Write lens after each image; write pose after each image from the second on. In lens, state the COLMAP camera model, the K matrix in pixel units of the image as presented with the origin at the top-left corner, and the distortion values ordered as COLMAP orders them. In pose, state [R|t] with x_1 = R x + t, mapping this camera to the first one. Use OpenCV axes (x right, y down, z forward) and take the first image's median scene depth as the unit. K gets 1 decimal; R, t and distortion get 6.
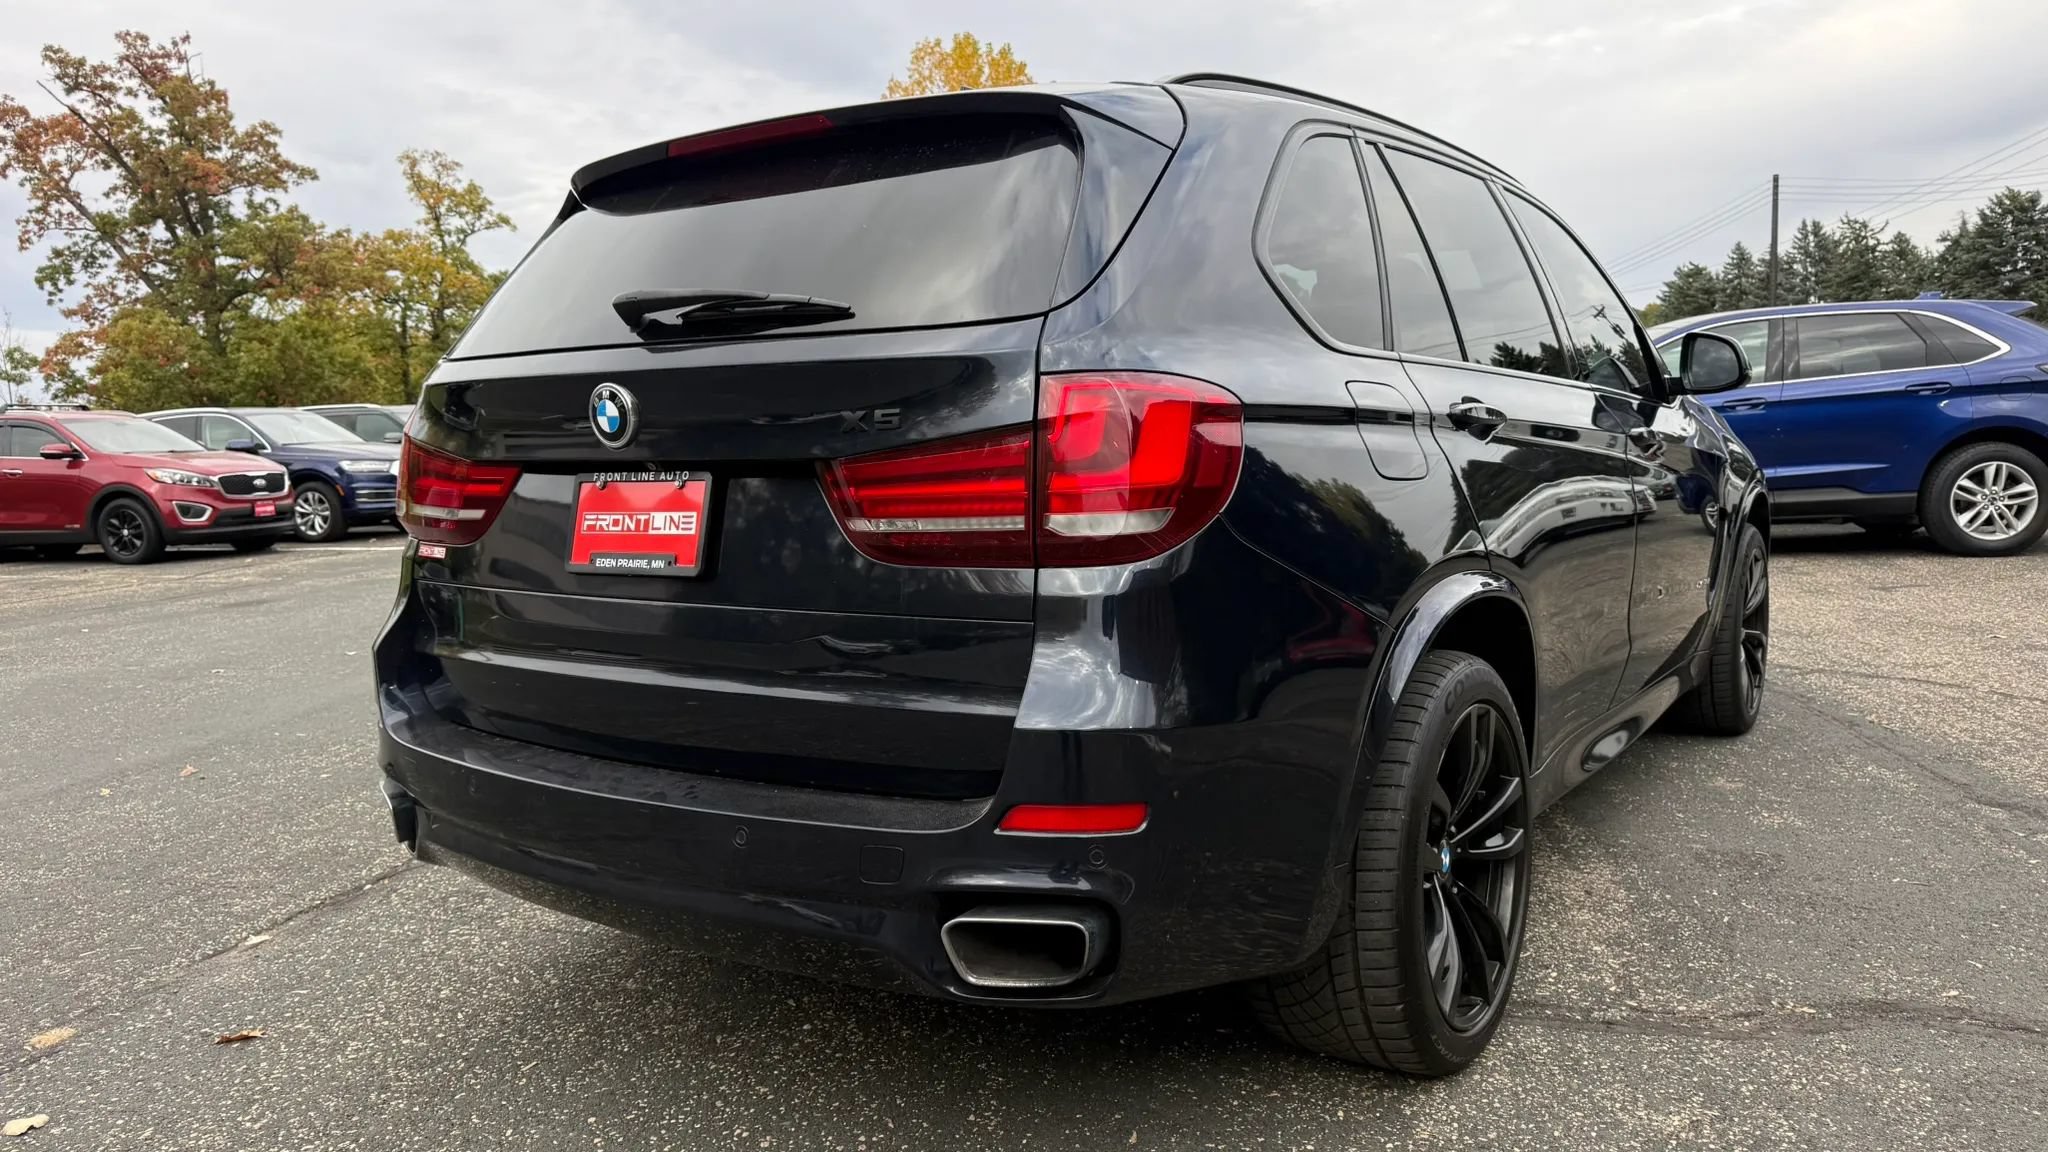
lens RADIAL K [[1480.2, 0, 1024.0], [0, 1480.2, 576.0], [0, 0, 1]] dist [0.010830, 0.010698]
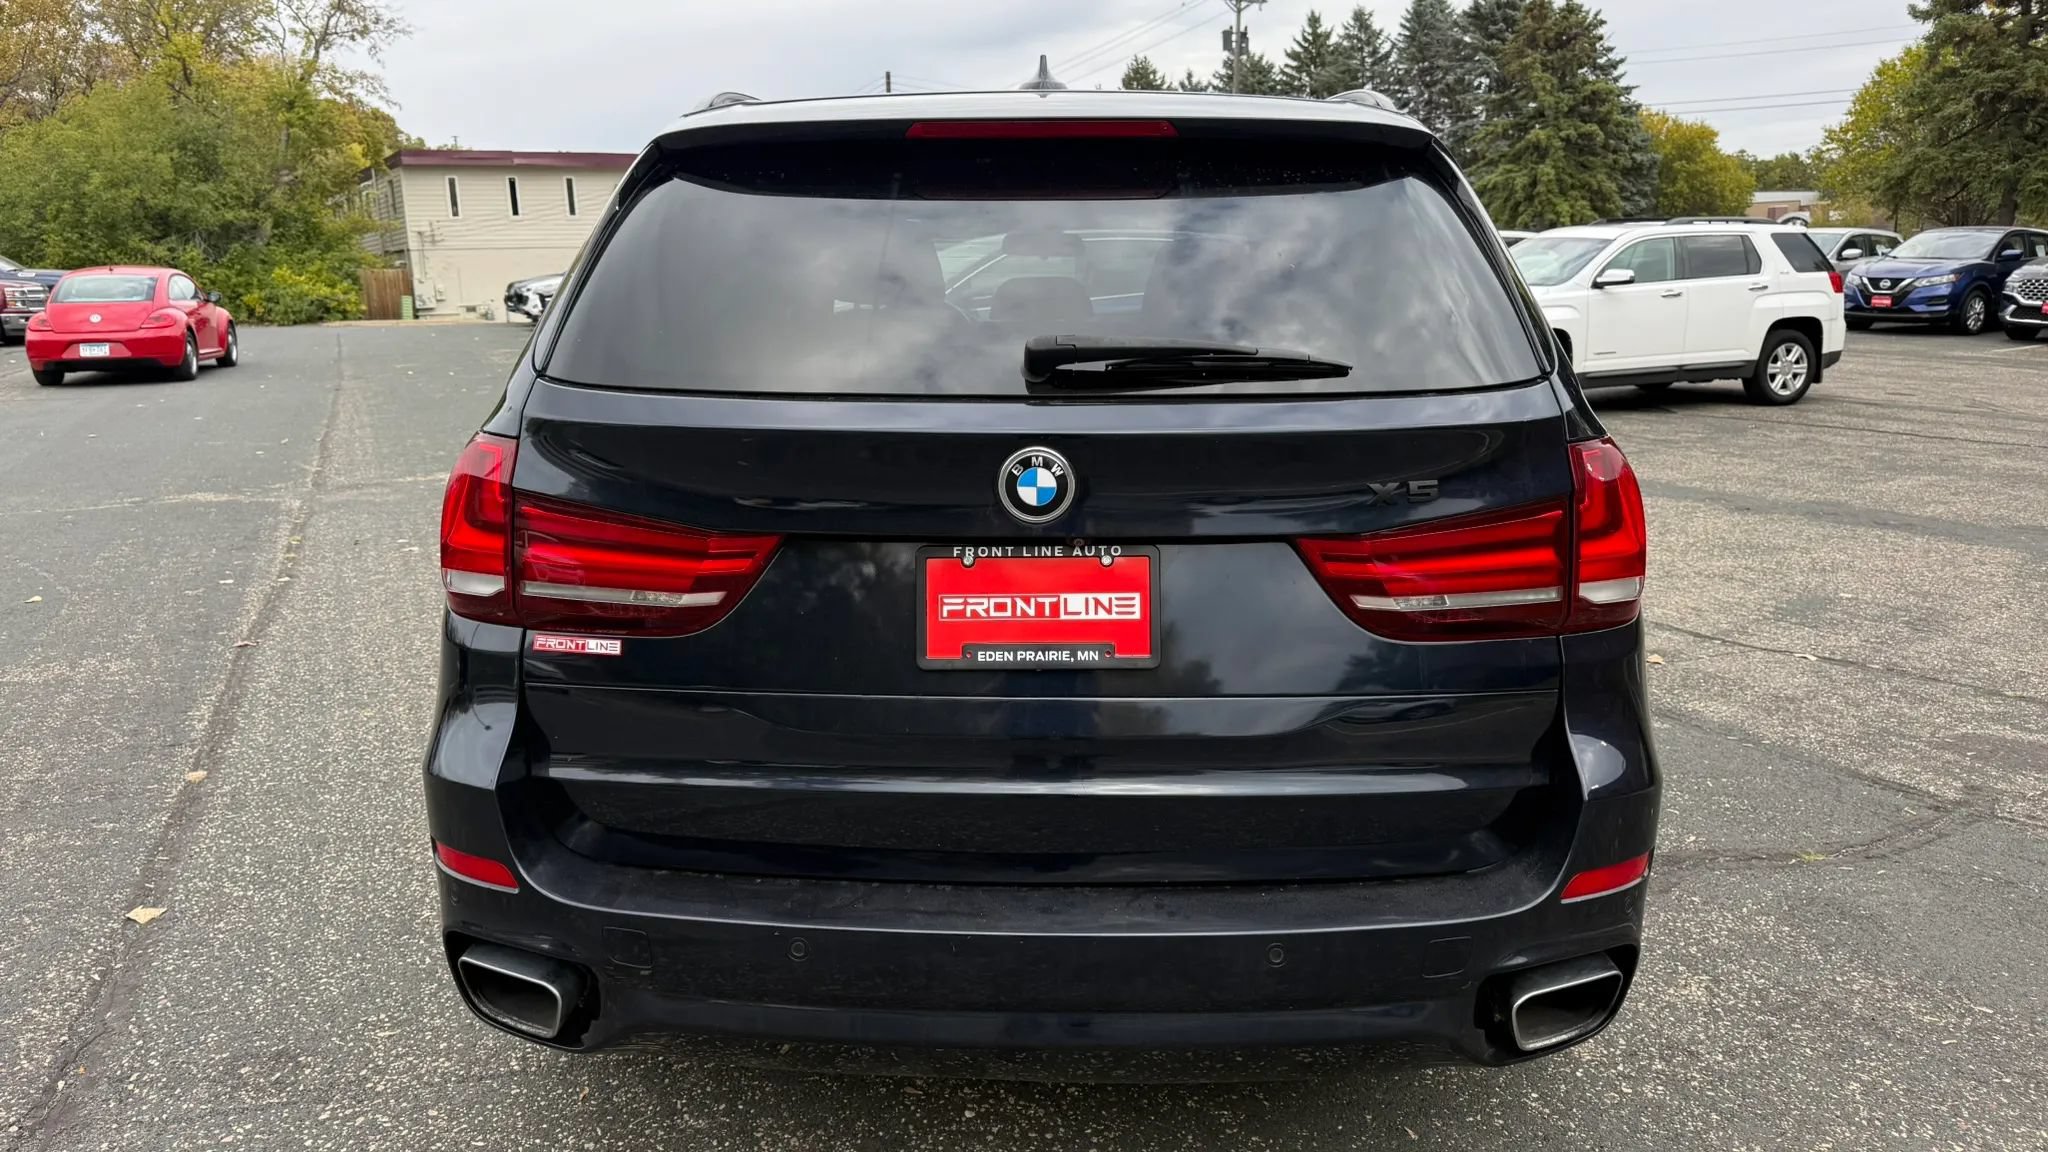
lens RADIAL K [[1459.6, 0, 1024.0], [0, 1459.6, 576.0], [0, 0, 1]] dist [0.046116, 0.000391]
pose [[0.853212, -0.082348, 0.515023, -0.706738], [0.042294, 0.995129, 0.089045, -0.130049], [-0.519847, -0.054192, 0.852539, 0.299870]]
